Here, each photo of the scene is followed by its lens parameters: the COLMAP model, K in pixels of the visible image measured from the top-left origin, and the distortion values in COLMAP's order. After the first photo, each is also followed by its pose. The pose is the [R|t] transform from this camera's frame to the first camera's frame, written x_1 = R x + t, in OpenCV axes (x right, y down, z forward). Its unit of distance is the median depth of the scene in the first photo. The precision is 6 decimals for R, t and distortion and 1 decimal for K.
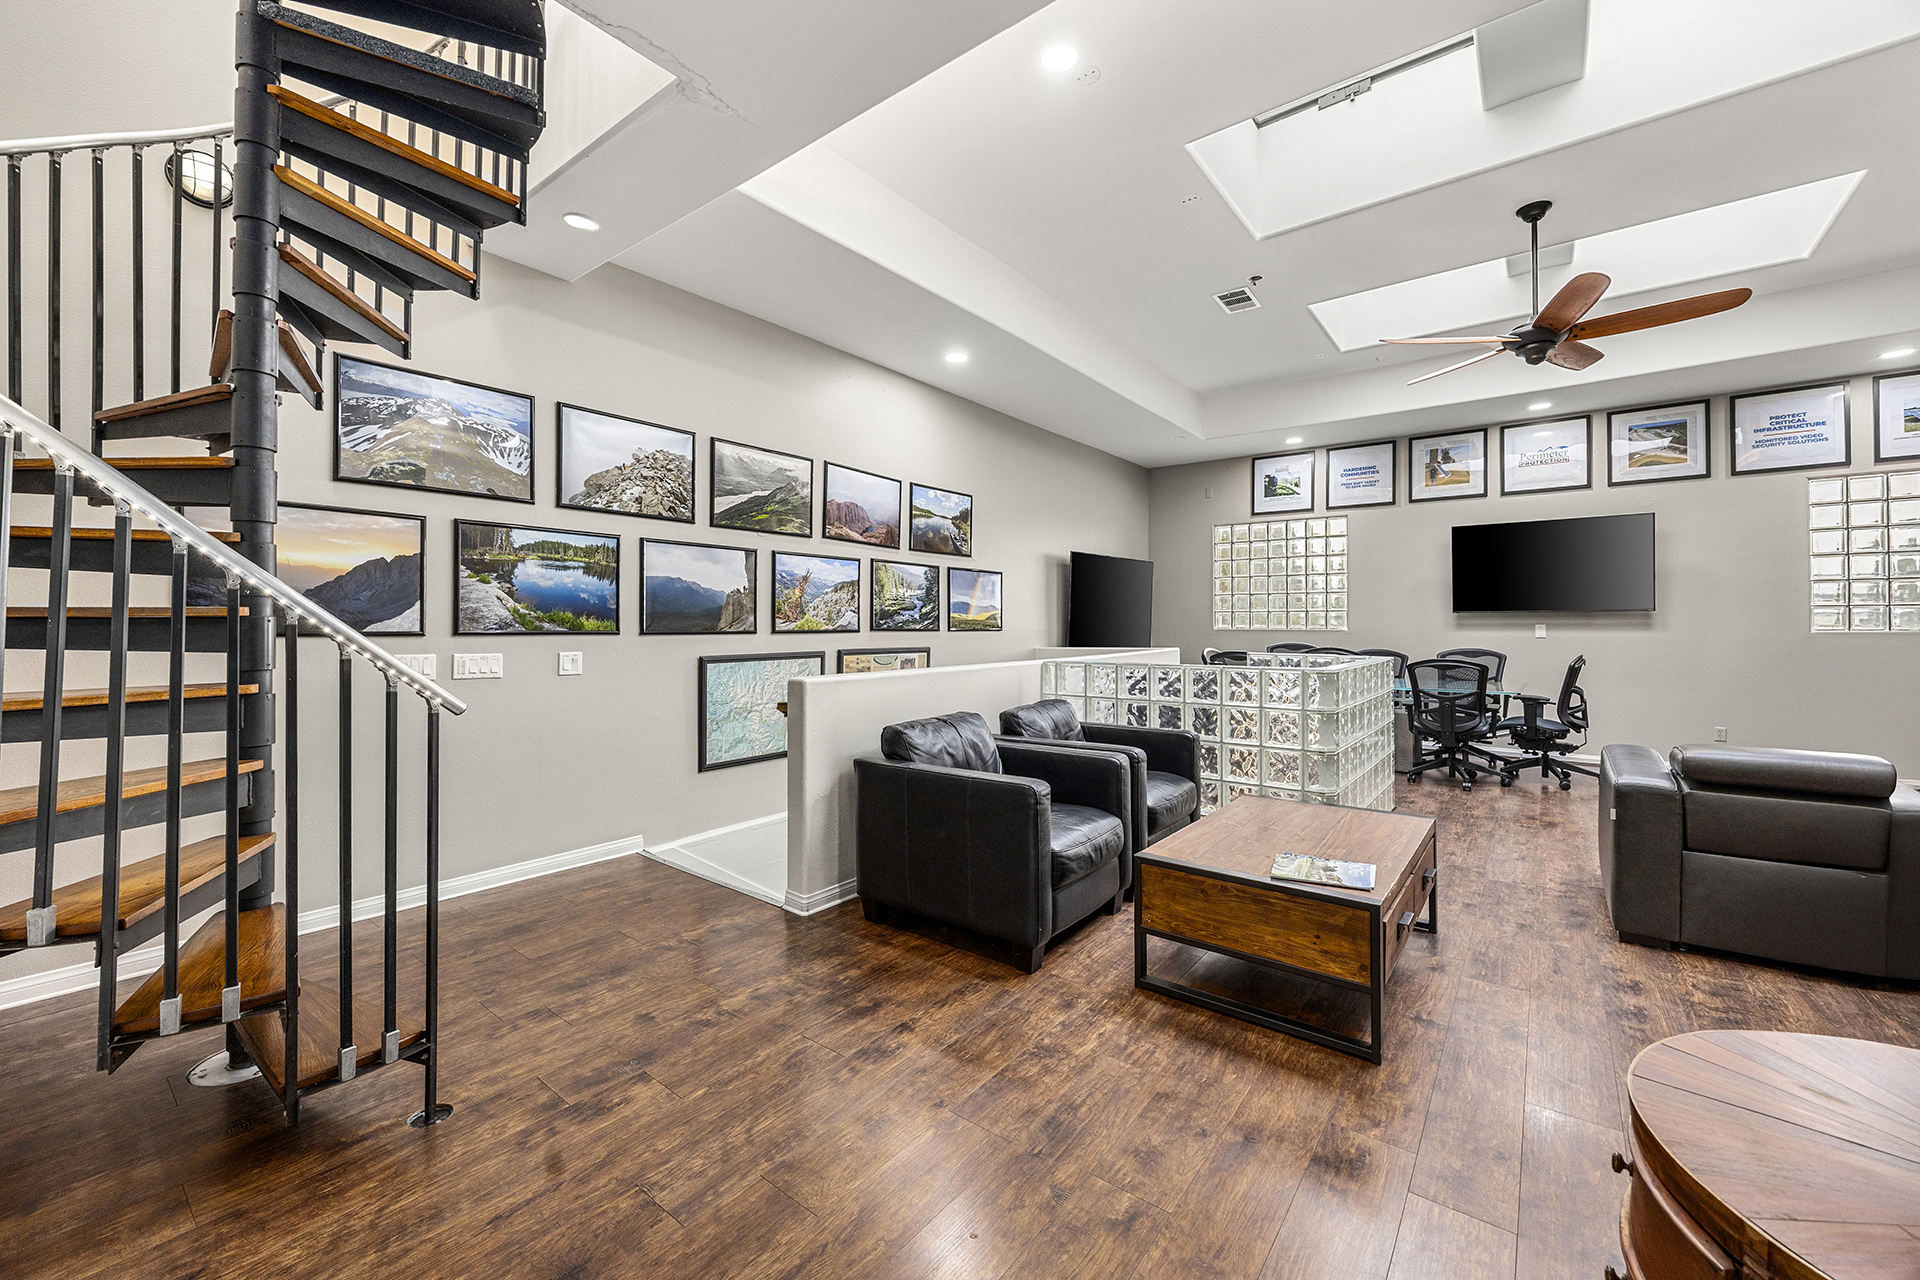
lens RADIAL K [[733.9, 0, 971.2], [0, 733.9, 613.2], [0, 0, 1]] dist [-0.003077, -0.000727]
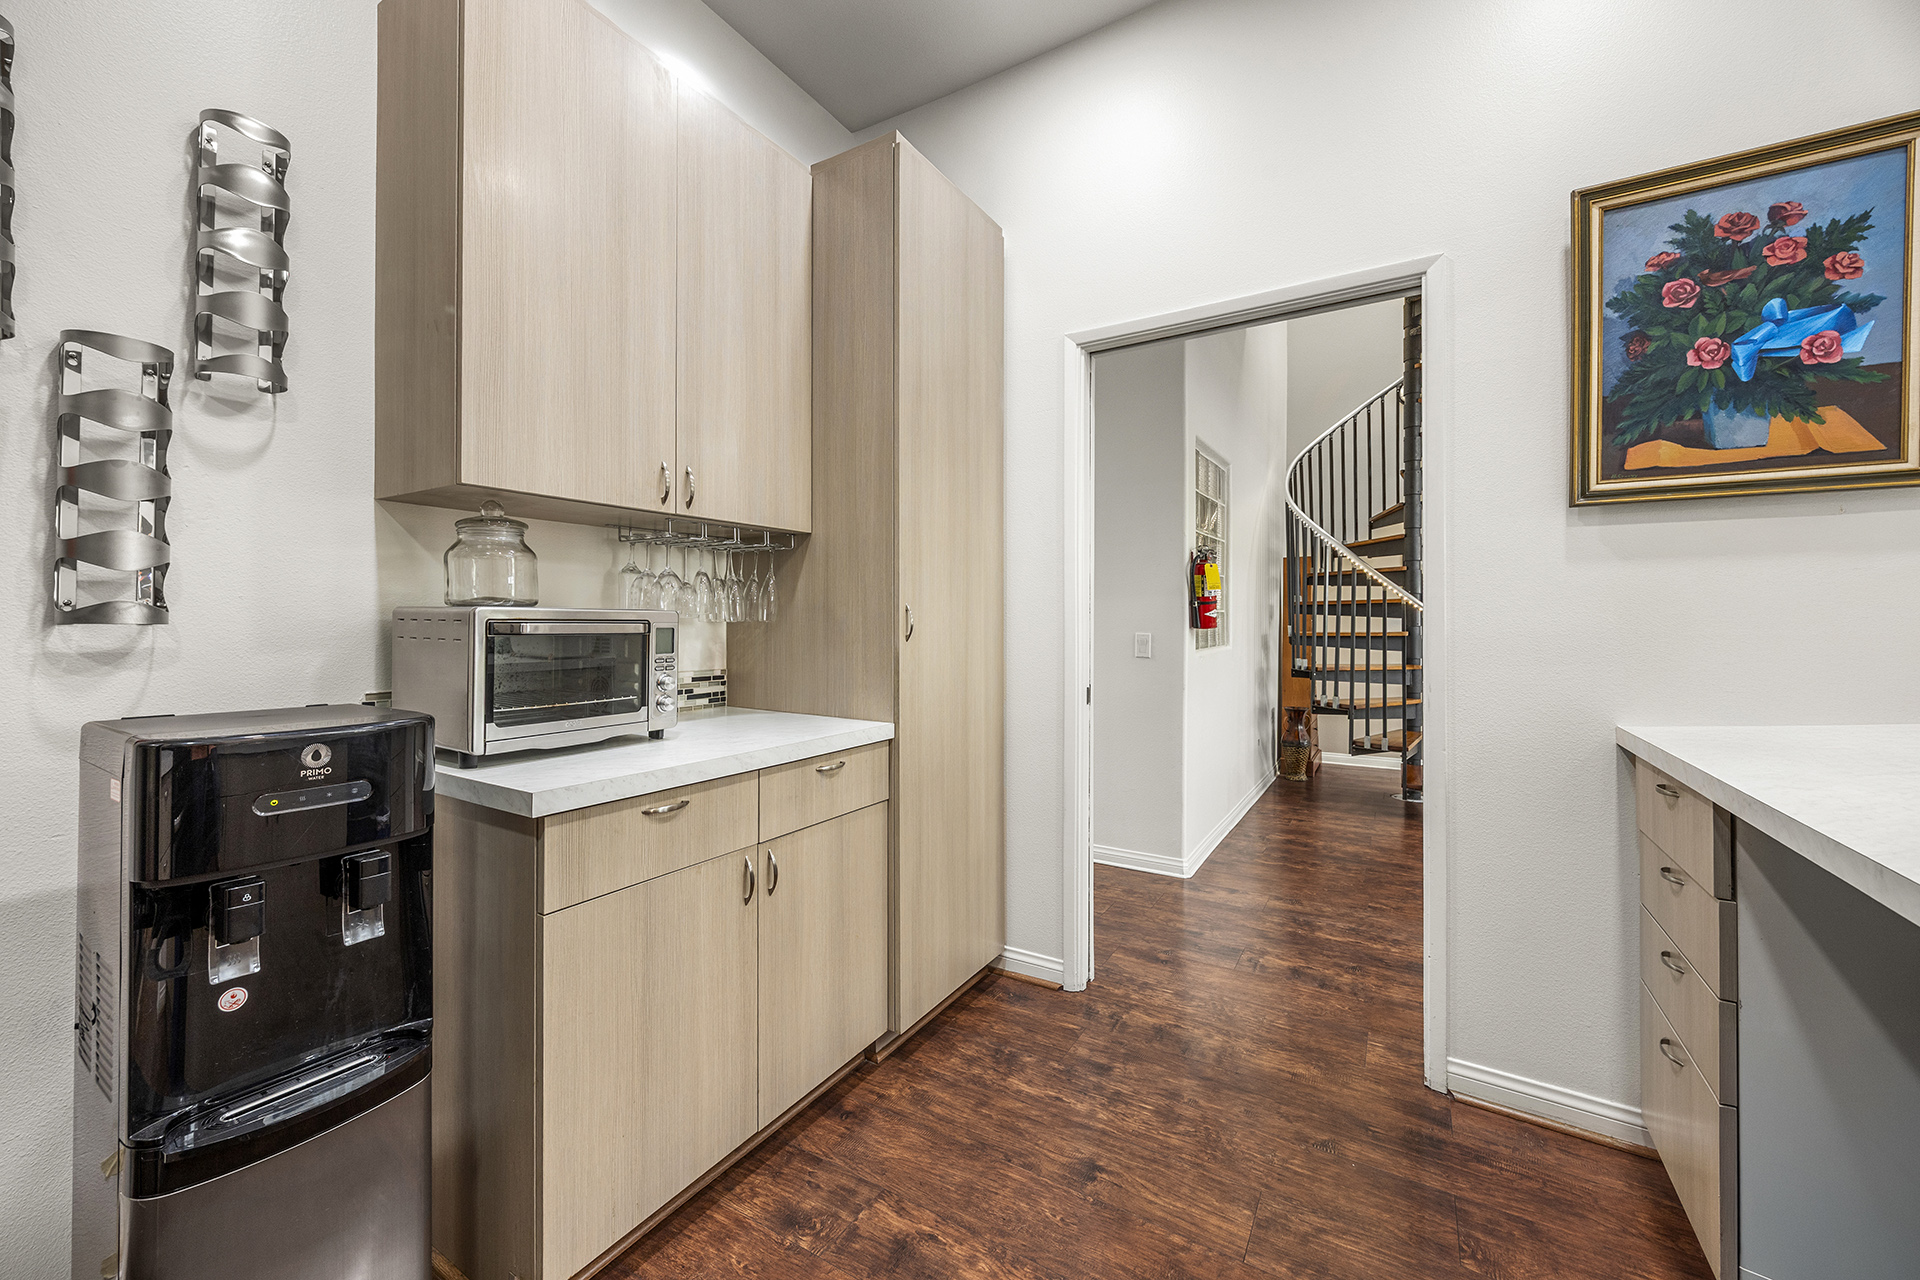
lens RADIAL K [[733.9, 0, 997.4], [0, 733.9, 619.4], [0, 0, 1]] dist [-0.003077, -0.000727]
pose [[0.150581, 0.000347, -0.988598, 0.395852], [0.016808, 0.999854, 0.002911, 0.009500], [0.988455, -0.017055, 0.150553, -0.226983]]
